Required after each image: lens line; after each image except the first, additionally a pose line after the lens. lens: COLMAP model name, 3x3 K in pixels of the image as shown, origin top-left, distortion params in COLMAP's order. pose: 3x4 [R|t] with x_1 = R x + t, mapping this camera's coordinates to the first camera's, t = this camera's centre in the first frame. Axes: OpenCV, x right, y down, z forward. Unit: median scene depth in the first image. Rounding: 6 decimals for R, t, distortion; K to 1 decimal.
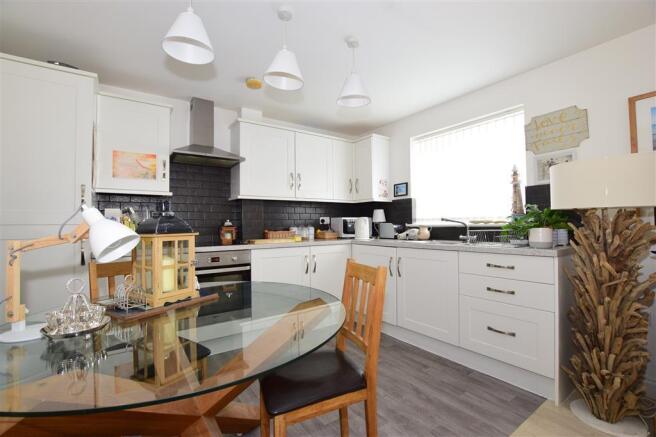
lens RADIAL K [[287.9, 0, 328.0], [0, 287.9, 219.1], [0, 0, 1]] dist [-0.031237, 0.000416]
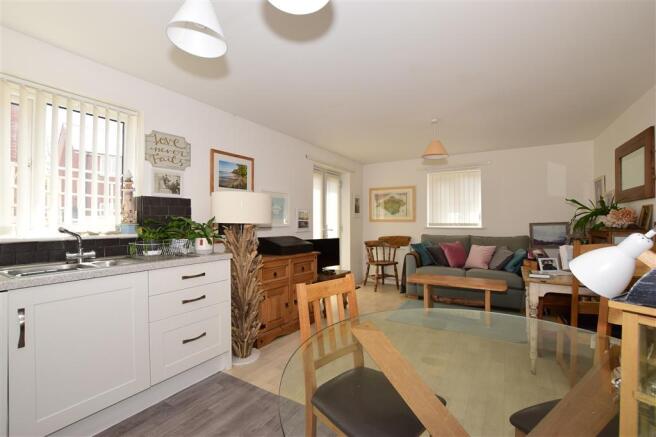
lens RADIAL K [[287.9, 0, 327.5], [0, 287.9, 219.7], [0, 0, 1]] dist [-0.031237, 0.000416]
pose [[-0.395751, 0.015130, 0.918233, -0.530911], [-0.015151, 0.999621, -0.023001, -0.023312], [-0.918233, -0.023015, -0.395372, 0.930233]]
